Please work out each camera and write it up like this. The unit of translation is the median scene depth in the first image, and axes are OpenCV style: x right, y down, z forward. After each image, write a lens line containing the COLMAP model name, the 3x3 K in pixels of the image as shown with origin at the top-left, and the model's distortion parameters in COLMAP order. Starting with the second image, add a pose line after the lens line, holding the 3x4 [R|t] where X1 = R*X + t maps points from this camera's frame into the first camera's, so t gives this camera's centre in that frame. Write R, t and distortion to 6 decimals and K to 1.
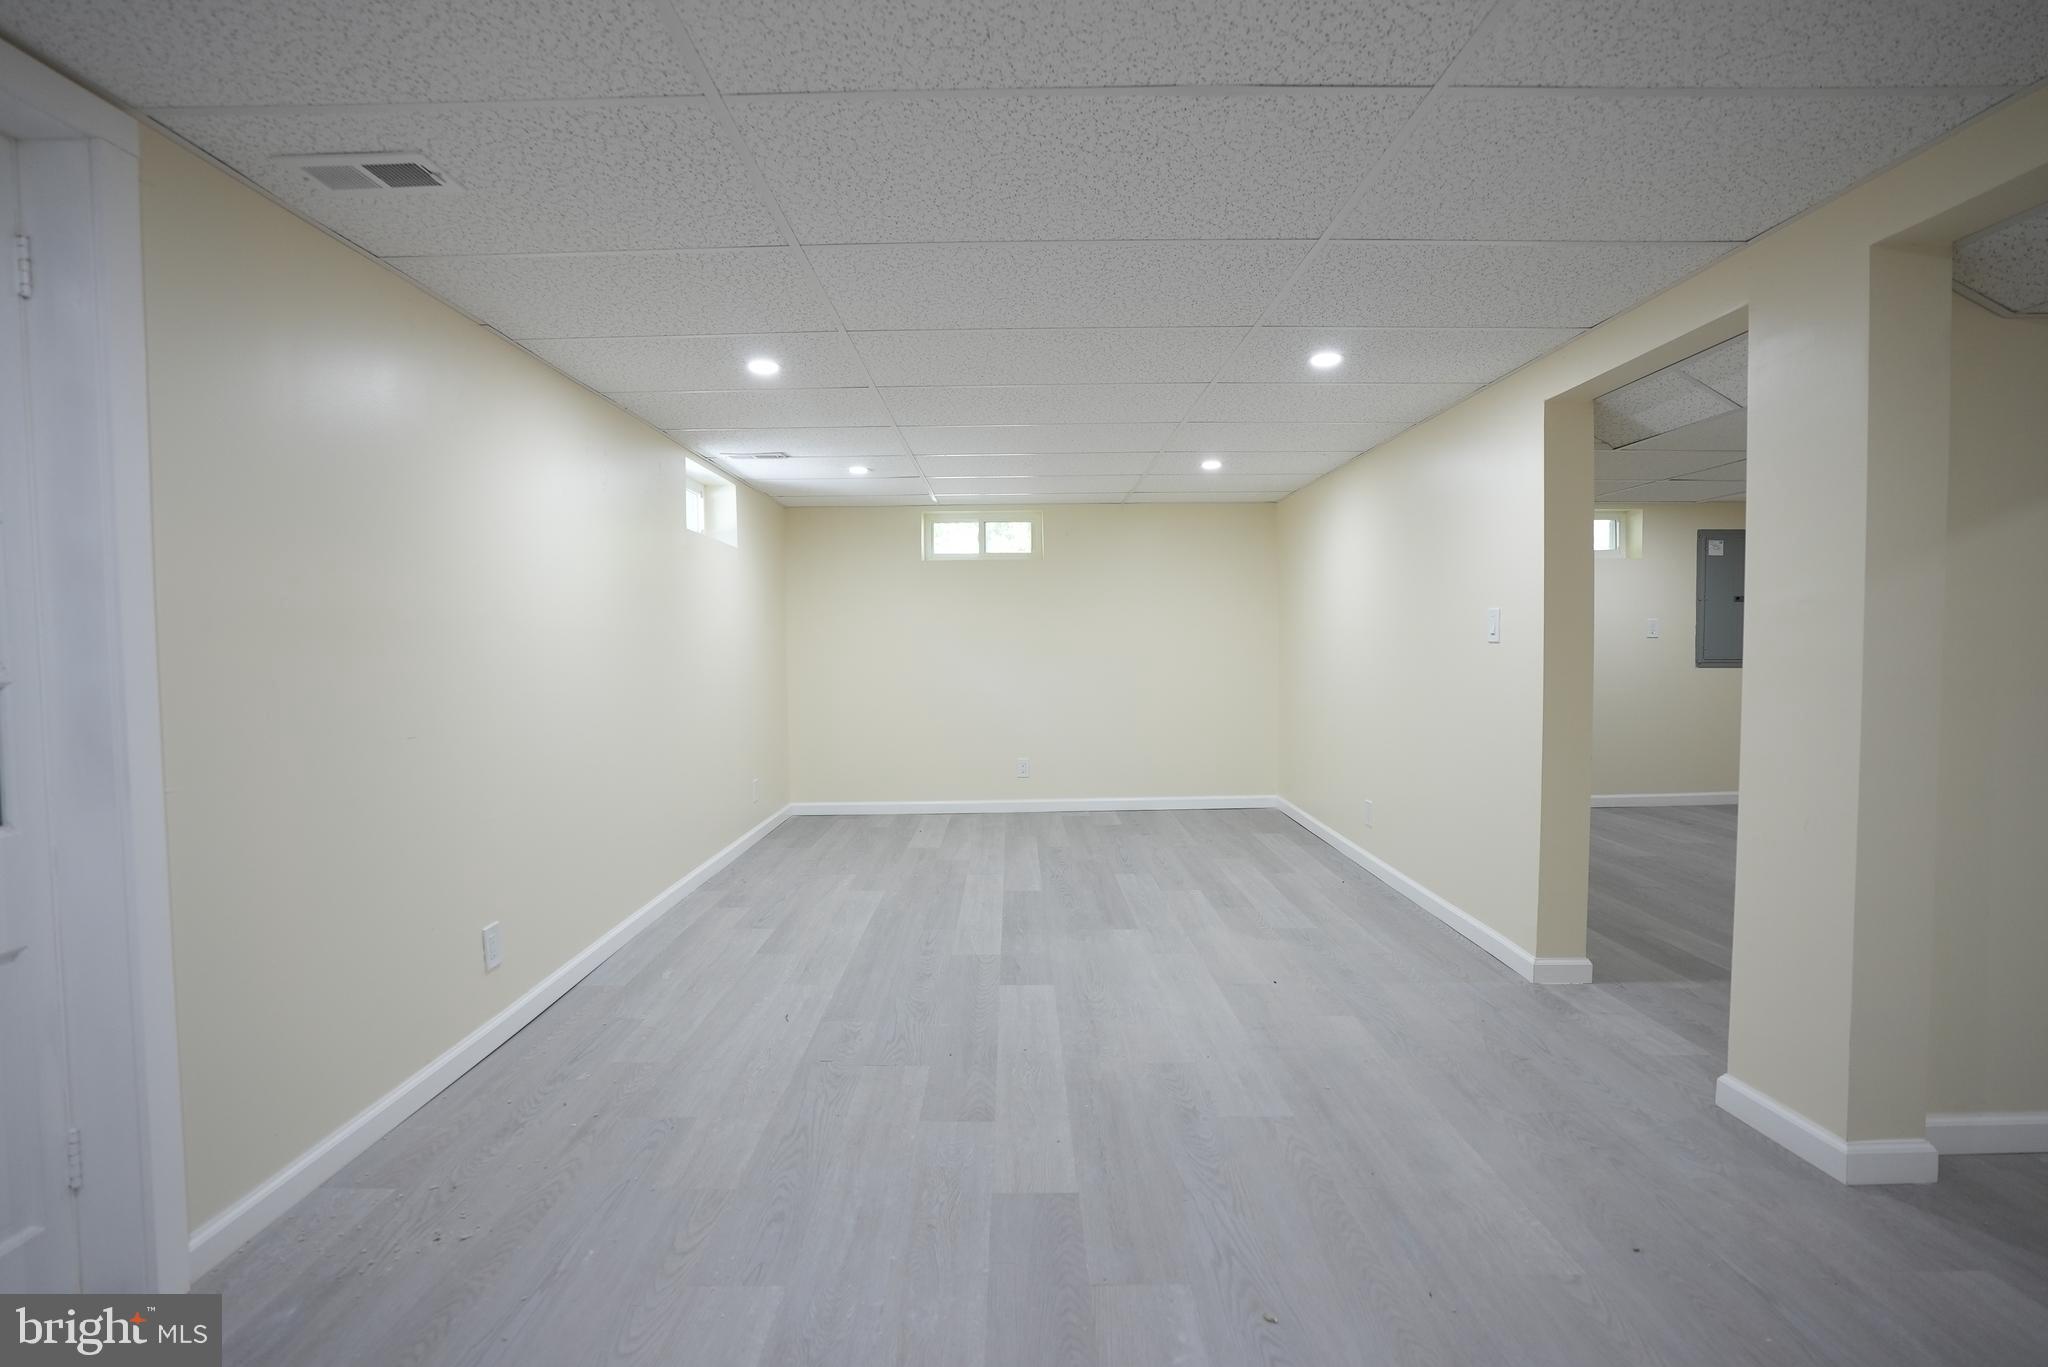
lens RADIAL K [[951.4, 0, 1011.6], [0, 951.4, 687.0], [0, 0, 1]] dist [-0.075475, 0.031196]
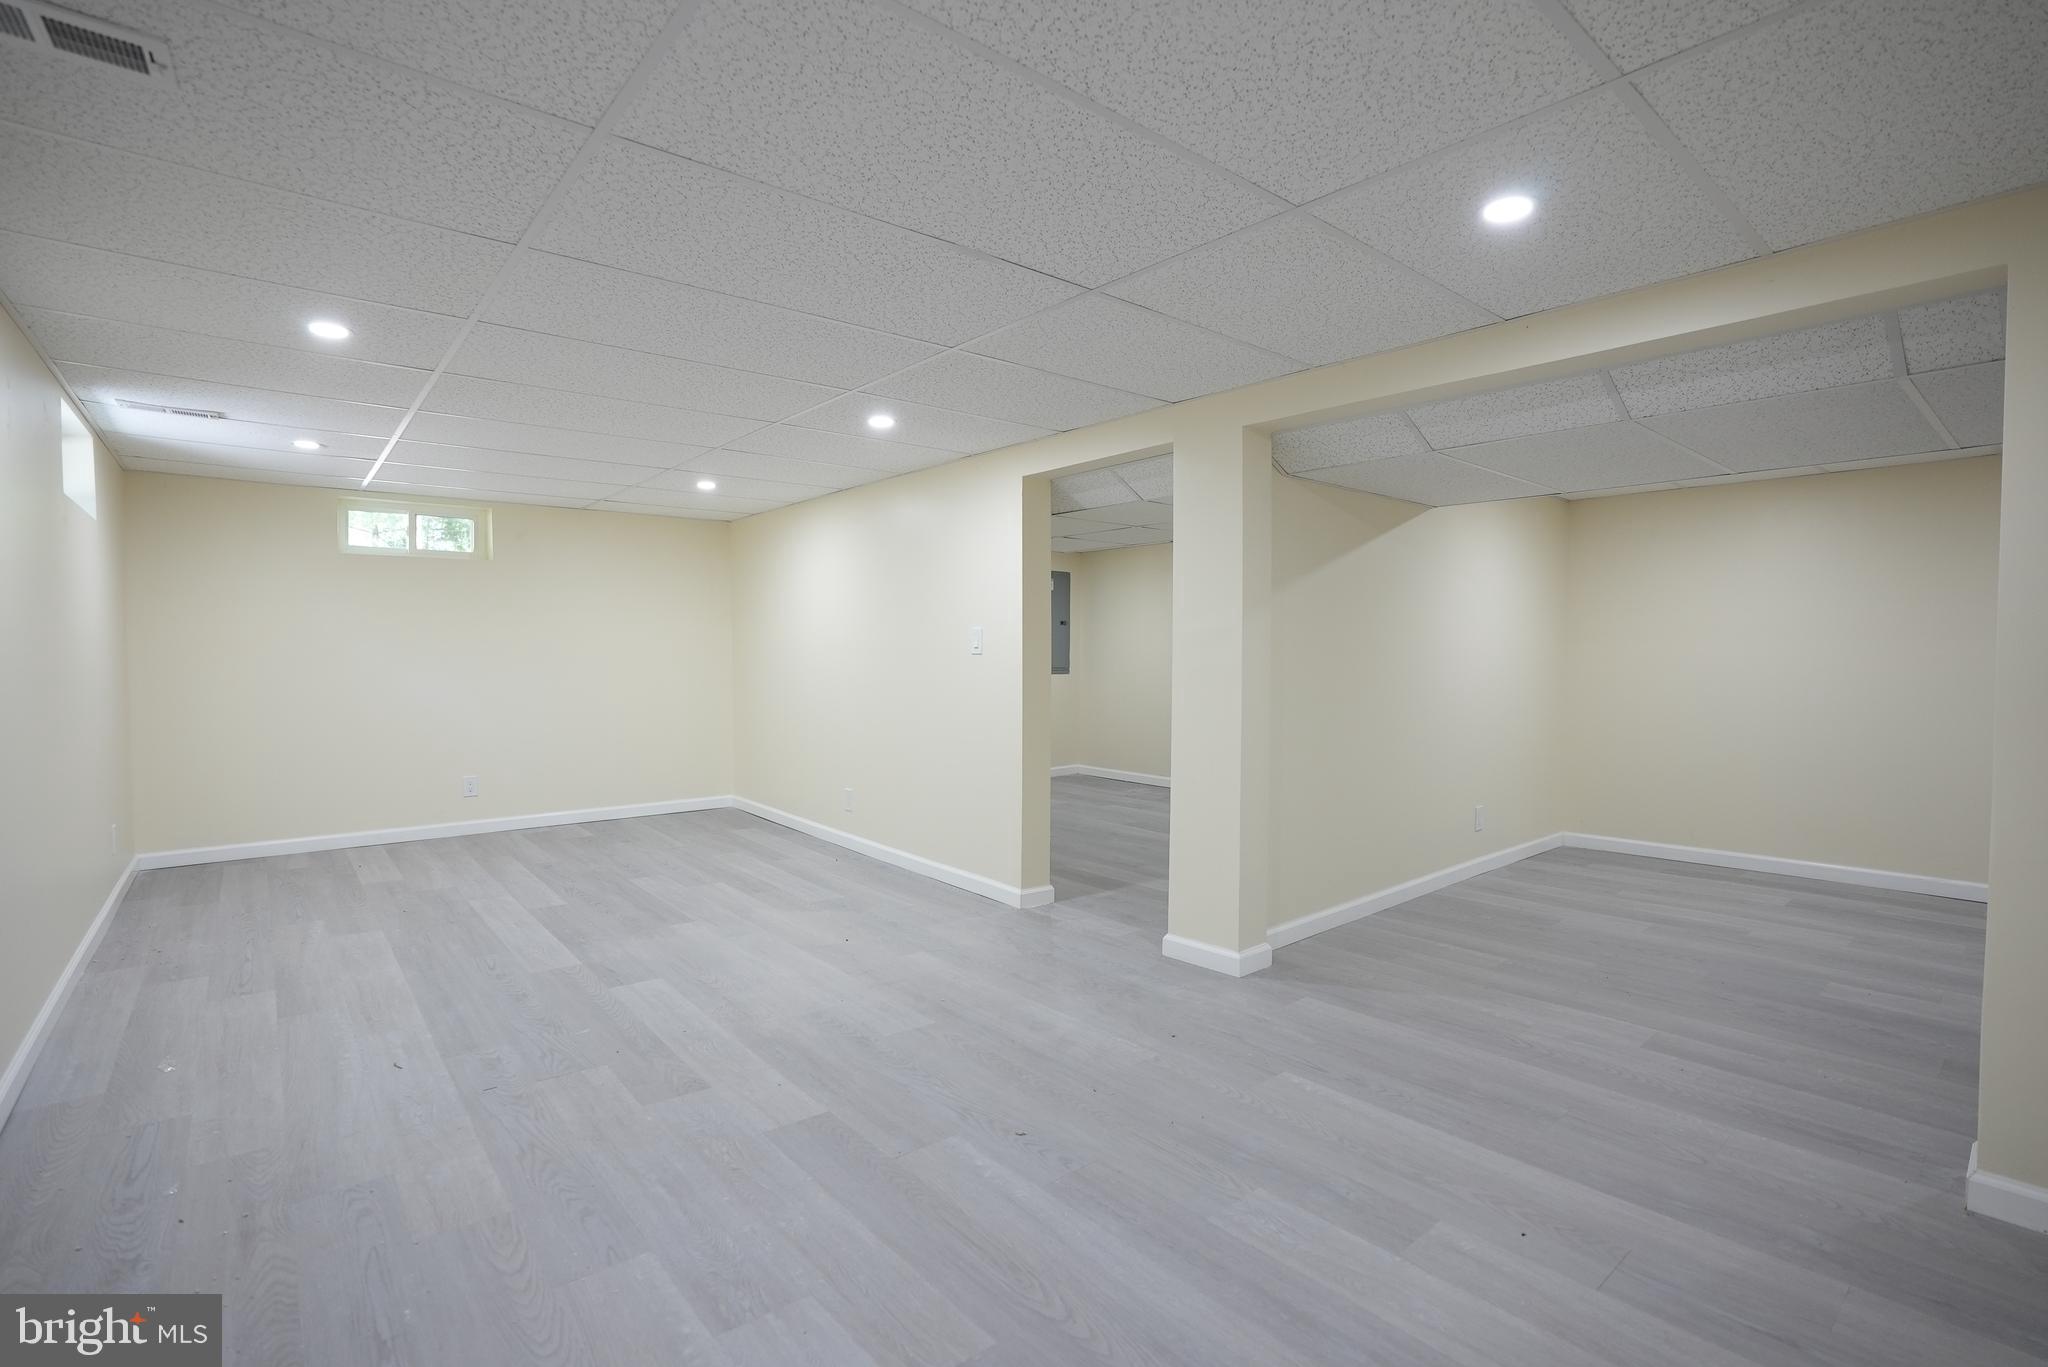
lens RADIAL K [[951.4, 0, 1011.6], [0, 951.4, 687.0], [0, 0, 1]] dist [-0.075475, 0.031196]
pose [[0.769774, -0.011165, 0.638219, -0.322783], [0.017720, 0.999835, -0.003881, 0.004066], [-0.638070, 0.014296, 0.769845, -0.052440]]
